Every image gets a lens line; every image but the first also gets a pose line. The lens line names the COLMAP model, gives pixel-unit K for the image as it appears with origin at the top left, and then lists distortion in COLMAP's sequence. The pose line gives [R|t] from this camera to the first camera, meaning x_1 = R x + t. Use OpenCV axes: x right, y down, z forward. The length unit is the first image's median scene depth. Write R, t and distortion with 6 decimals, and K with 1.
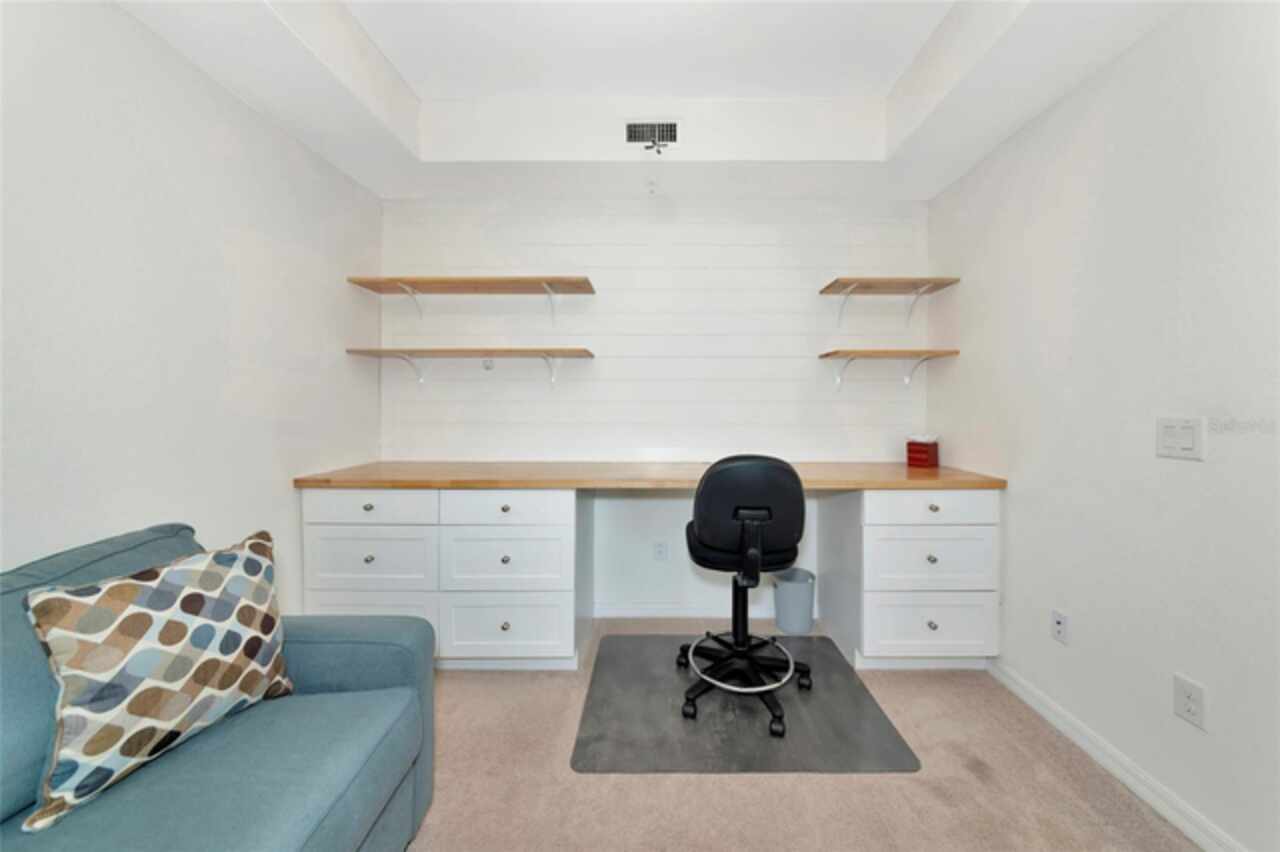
lens RADIAL K [[462.2, 0, 640.1], [0, 462.2, 409.7], [0, 0, 1]] dist [0.003241, 0.000358]
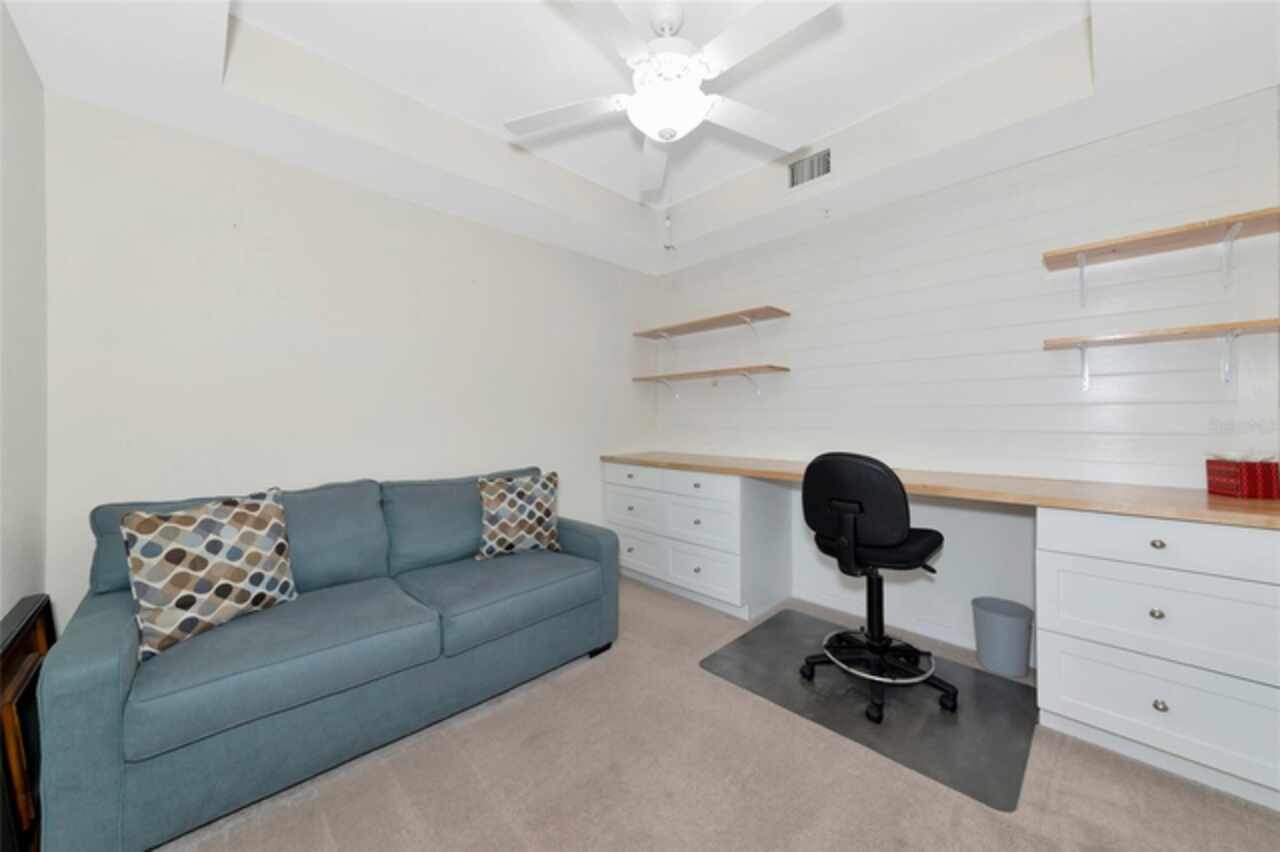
lens RADIAL K [[464.6, 0, 628.6], [0, 464.6, 418.2], [0, 0, 1]] dist [-0.002036, -0.000121]
pose [[0.682906, -0.002652, -0.730501, 0.712590], [-0.006177, 0.999937, -0.009404, 0.030041], [0.730480, 0.010934, 0.682847, -0.135546]]
